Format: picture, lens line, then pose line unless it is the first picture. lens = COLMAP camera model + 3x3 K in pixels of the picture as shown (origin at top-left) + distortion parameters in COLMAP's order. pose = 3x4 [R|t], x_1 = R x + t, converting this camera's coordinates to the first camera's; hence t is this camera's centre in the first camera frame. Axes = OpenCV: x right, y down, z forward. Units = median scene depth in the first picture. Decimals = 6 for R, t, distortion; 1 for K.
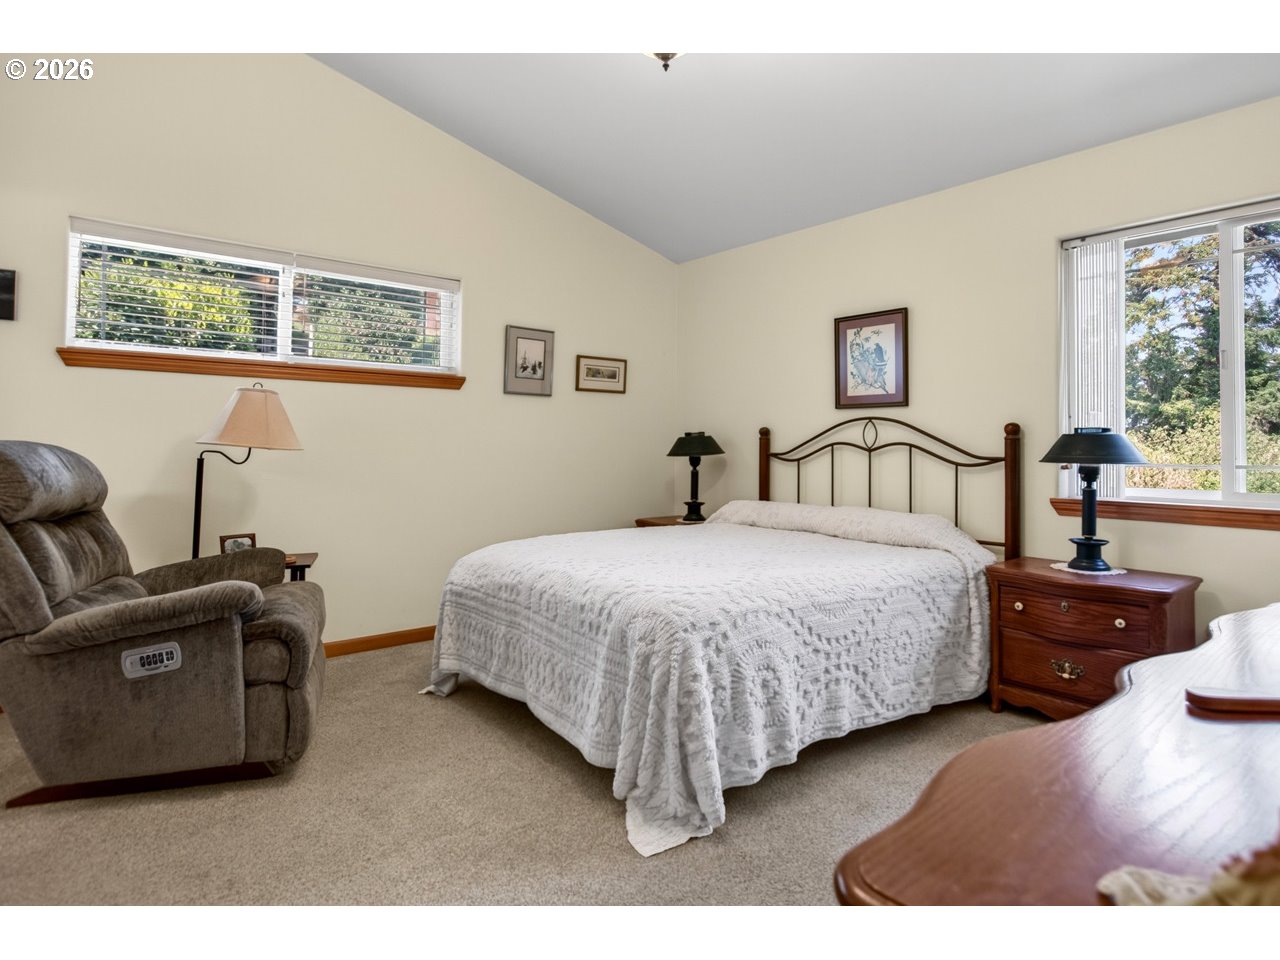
lens RADIAL K [[732.6, 0, 638.7], [0, 732.6, 431.8], [0, 0, 1]] dist [0.002076, -0.000047]
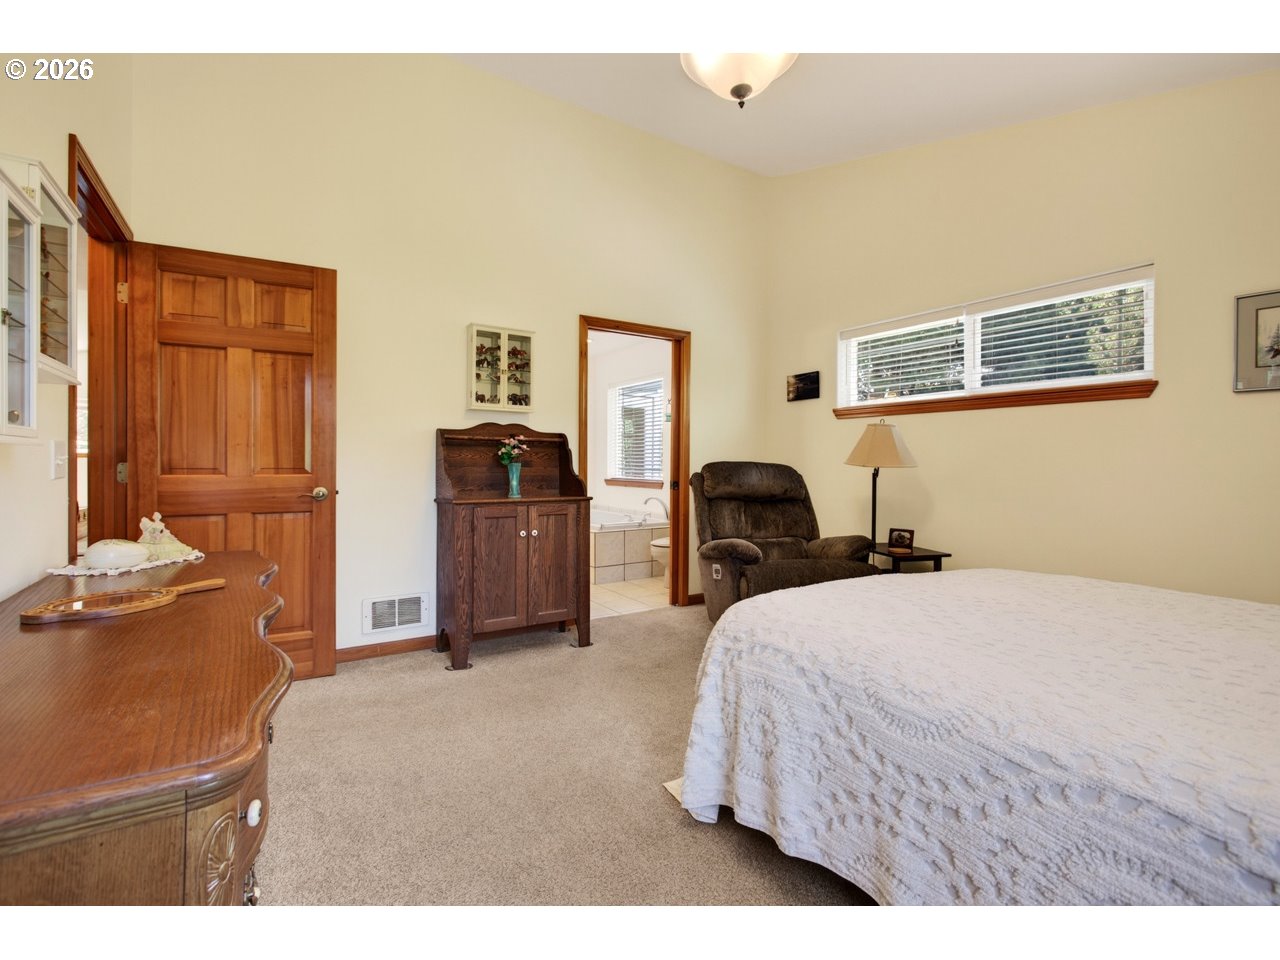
lens RADIAL K [[578.2, 0, 636.3], [0, 578.2, 466.0], [0, 0, 1]] dist [-0.000334, -0.000199]
pose [[-0.121559, -0.000958, -0.992584, 0.577099], [0.013161, 0.999910, -0.002577, 0.016863], [0.992497, -0.013377, -0.121535, 0.614078]]
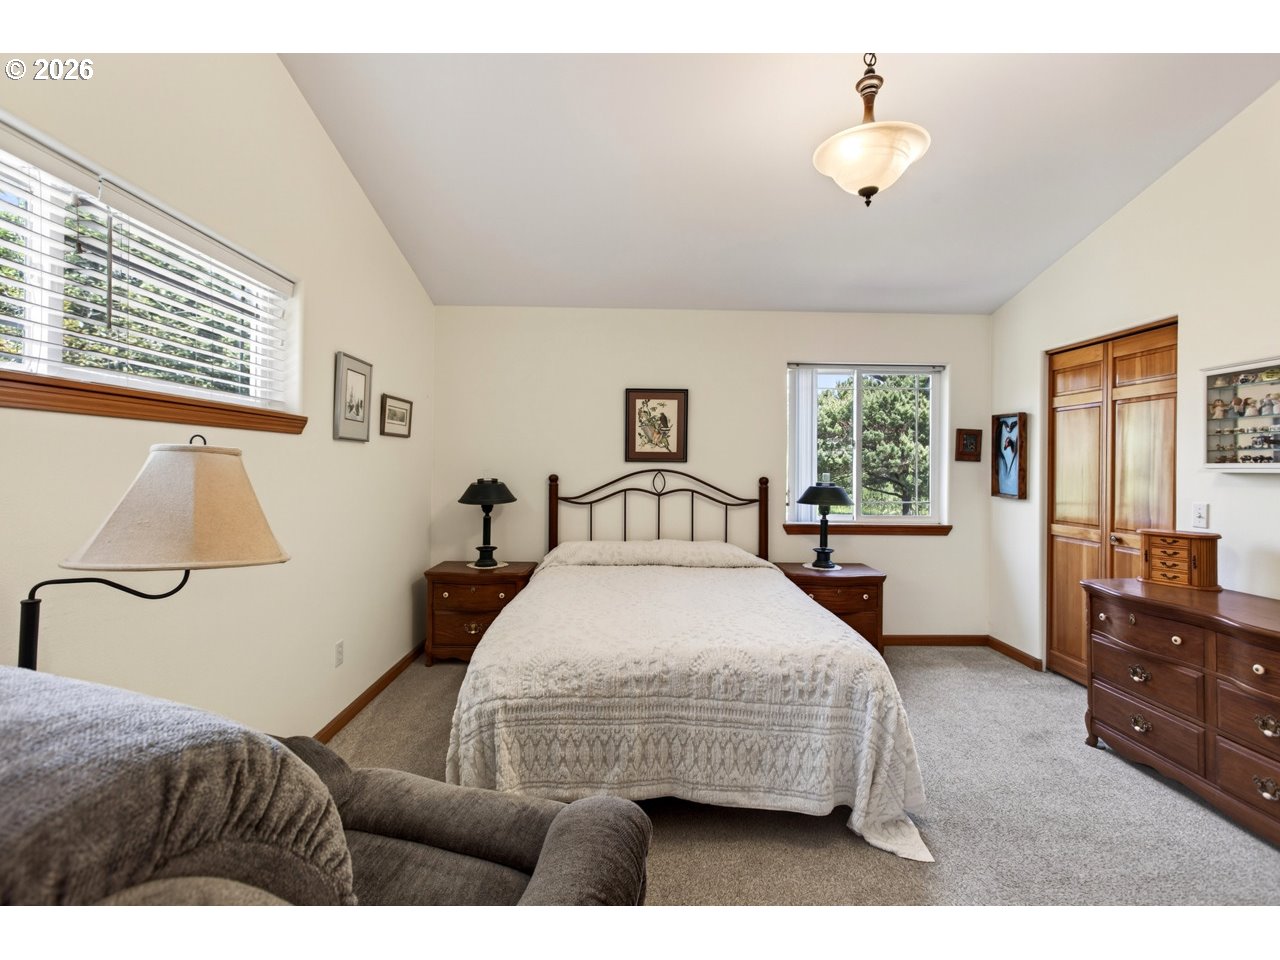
lens RADIAL K [[578.2, 0, 636.3], [0, 578.2, 466.0], [0, 0, 1]] dist [-0.000334, -0.000199]
pose [[0.611244, -0.005169, 0.791425, -0.601911], [-0.020691, 0.999533, 0.022509, -0.055695], [-0.791172, -0.030134, 0.610851, 0.464000]]
